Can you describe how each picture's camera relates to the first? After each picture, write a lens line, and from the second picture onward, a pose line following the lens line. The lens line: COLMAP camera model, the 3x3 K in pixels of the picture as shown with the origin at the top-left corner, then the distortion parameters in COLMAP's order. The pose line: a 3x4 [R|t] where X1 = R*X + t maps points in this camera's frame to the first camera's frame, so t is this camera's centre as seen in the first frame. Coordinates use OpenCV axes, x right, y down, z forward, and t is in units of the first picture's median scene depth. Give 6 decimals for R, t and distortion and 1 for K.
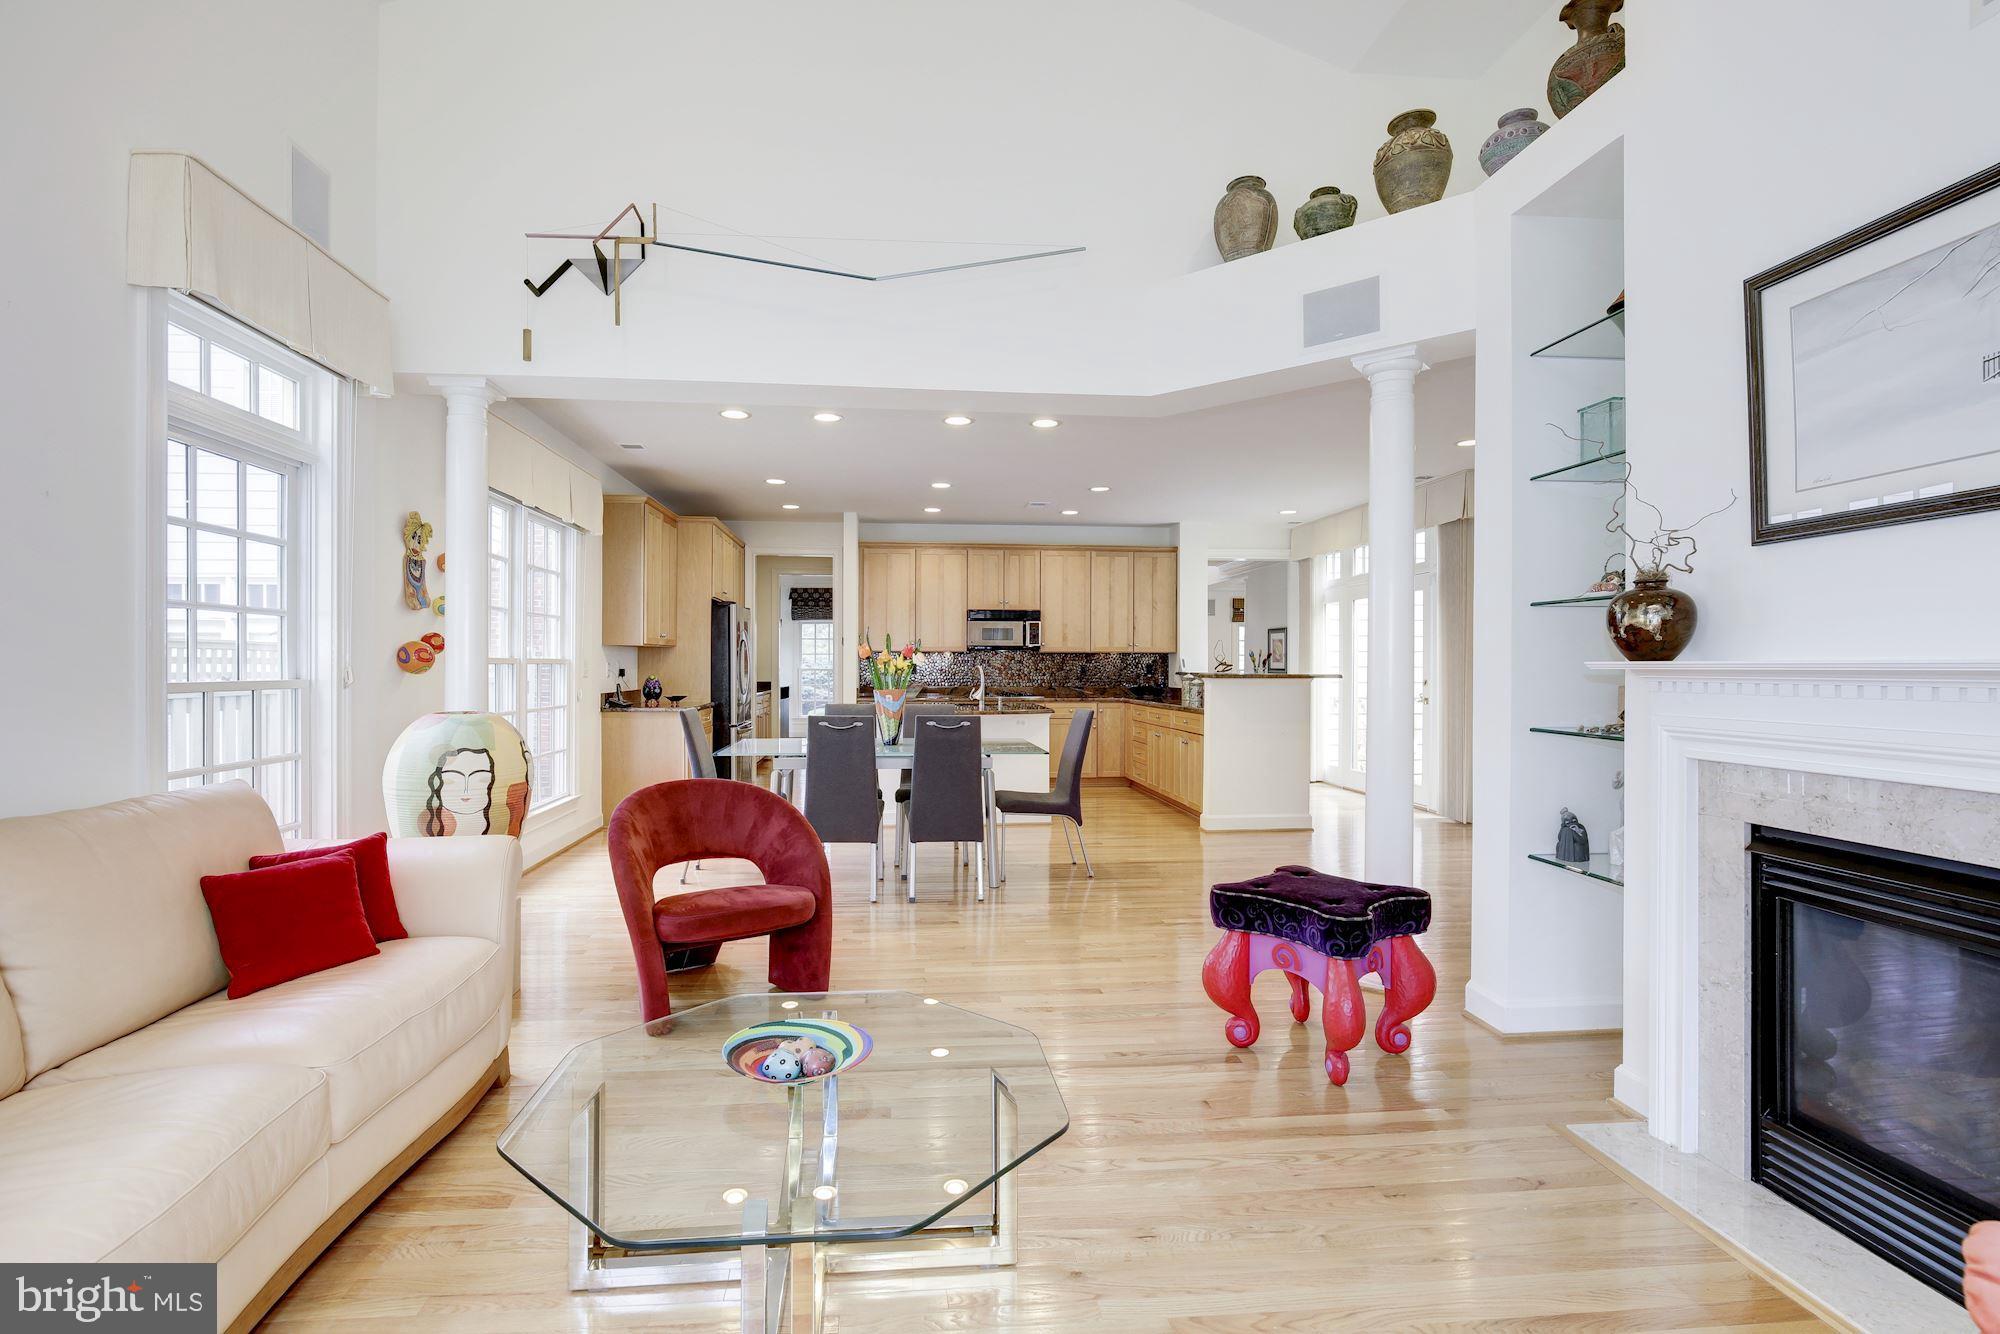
lens RADIAL K [[922.6, 0, 988.4], [0, 922.6, 668.4], [0, 0, 1]] dist [-0.015601, 0.001844]
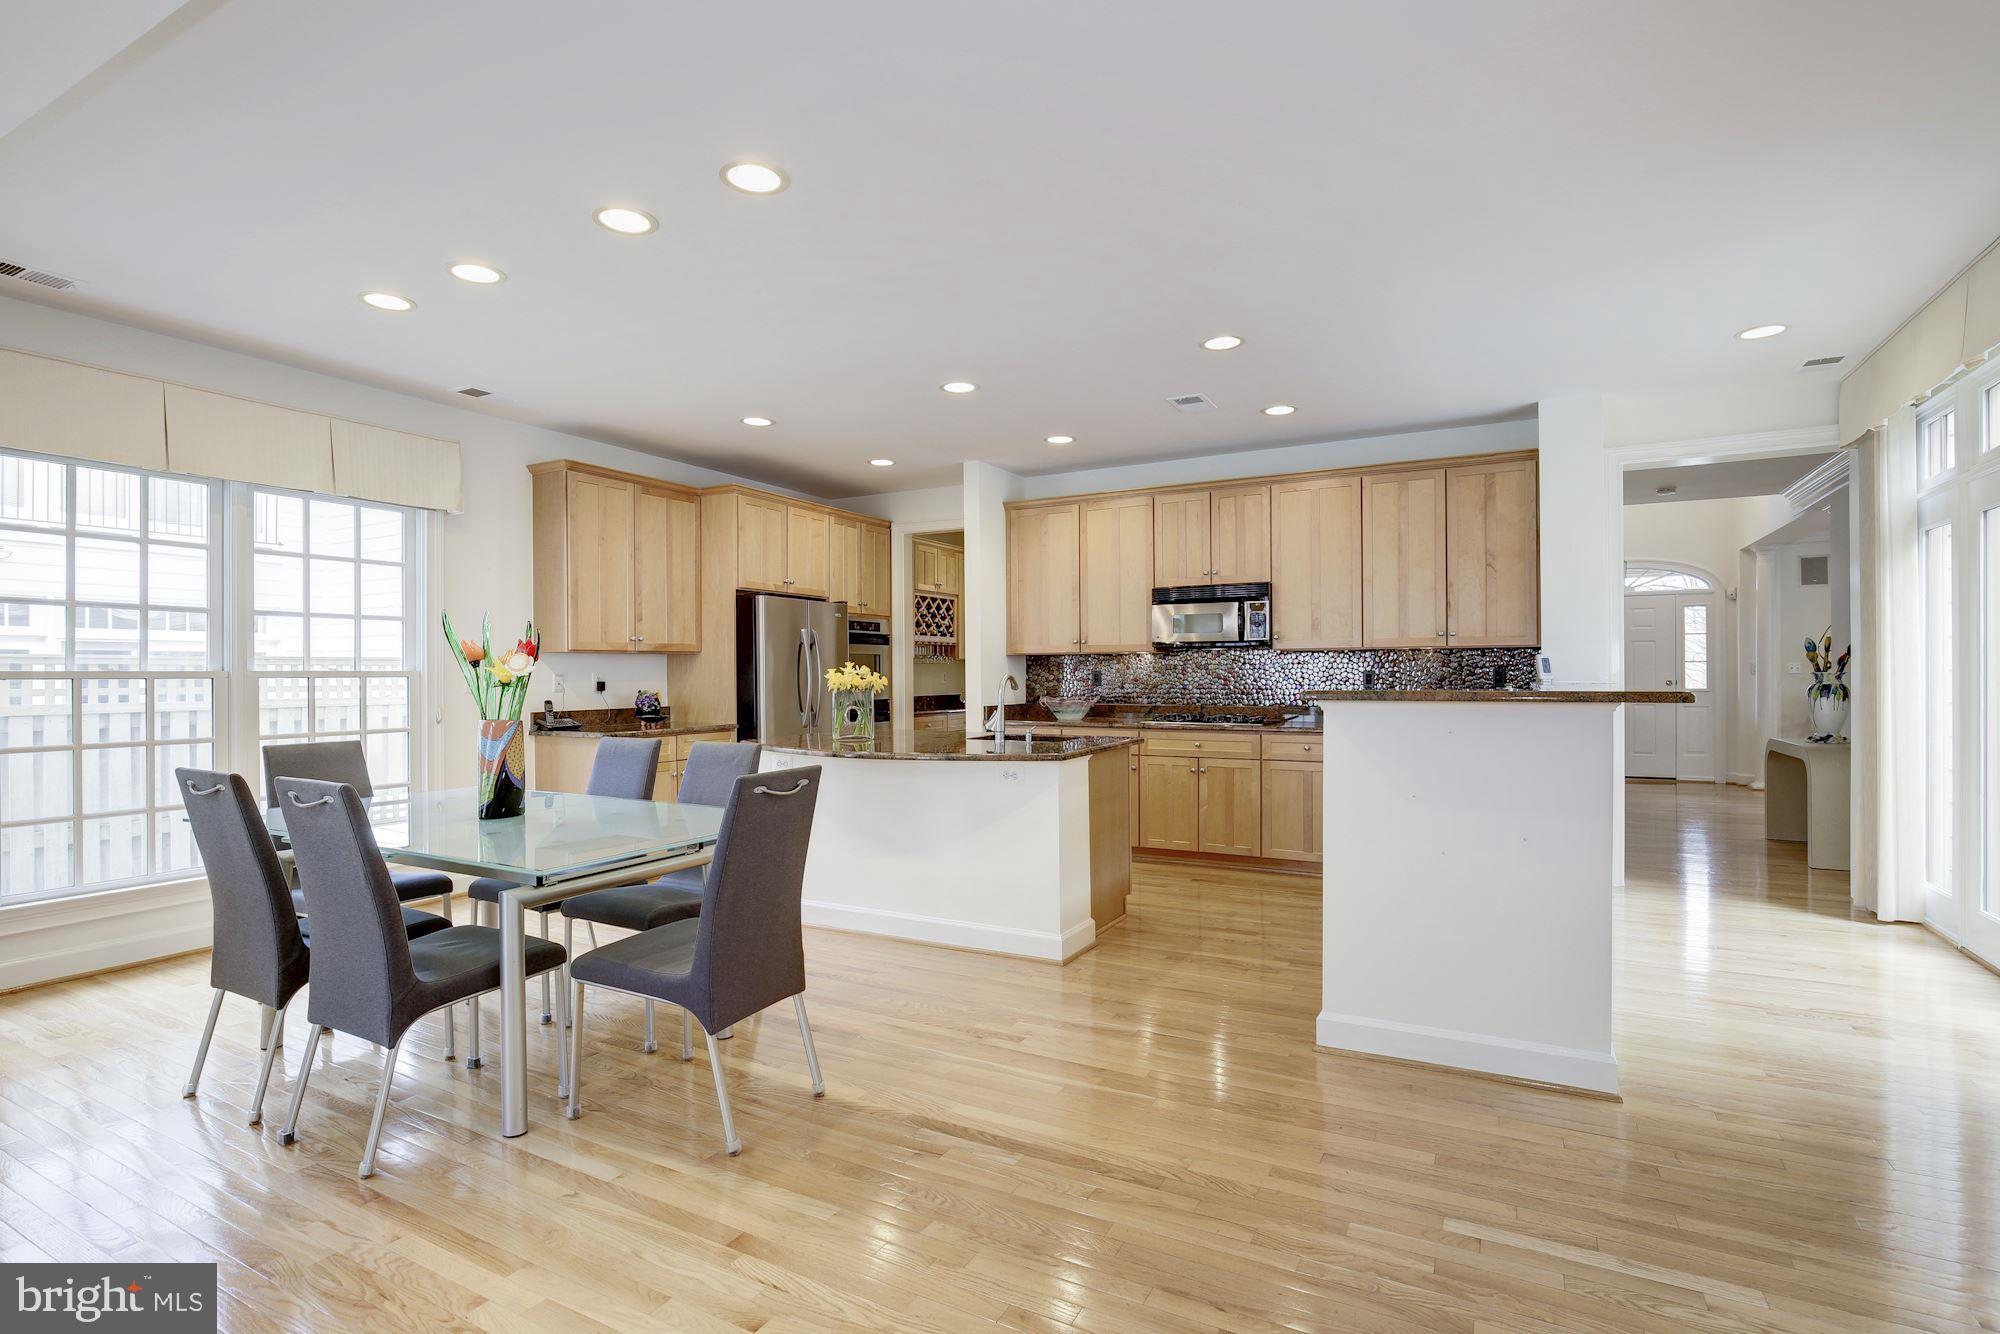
lens RADIAL K [[922.6, 0, 1009.3], [0, 922.6, 680.2], [0, 0, 1]] dist [-0.015601, 0.001844]
pose [[0.831358, -0.006052, -0.555704, 0.253249], [0.007516, 0.999972, 0.000354, 0.001092], [0.555686, -0.004471, 0.831380, 0.390895]]
